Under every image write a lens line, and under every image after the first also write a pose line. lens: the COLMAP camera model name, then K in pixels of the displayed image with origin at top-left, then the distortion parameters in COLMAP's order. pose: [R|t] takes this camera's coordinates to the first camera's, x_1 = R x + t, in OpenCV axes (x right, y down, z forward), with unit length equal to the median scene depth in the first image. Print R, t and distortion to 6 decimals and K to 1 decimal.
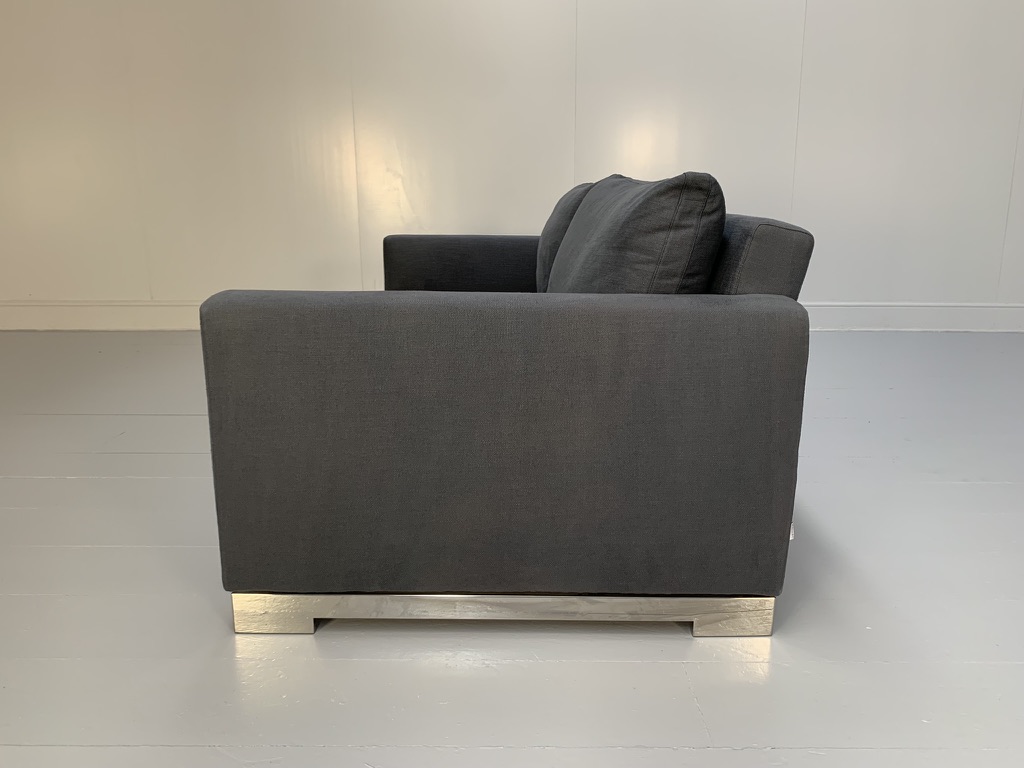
lens RADIAL K [[782.8, 0, 508.1], [0, 782.8, 385.8], [0, 0, 1]] dist [0.065004, -0.070304]
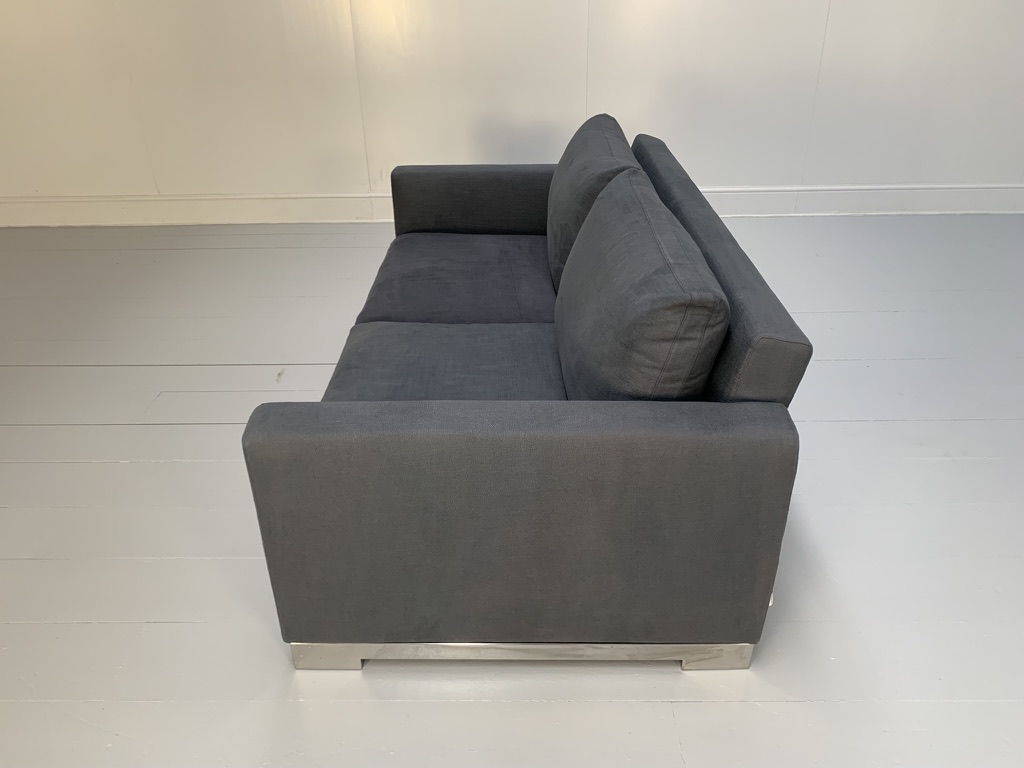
lens RADIAL K [[782.8, 0, 503.0], [0, 782.8, 374.9], [0, 0, 1]] dist [0.065004, -0.070304]
pose [[0.999686, -0.013341, -0.021220, -0.002130], [0.018470, 0.964409, 0.263770, -0.434025], [0.016946, -0.264079, 0.964352, -0.027539]]
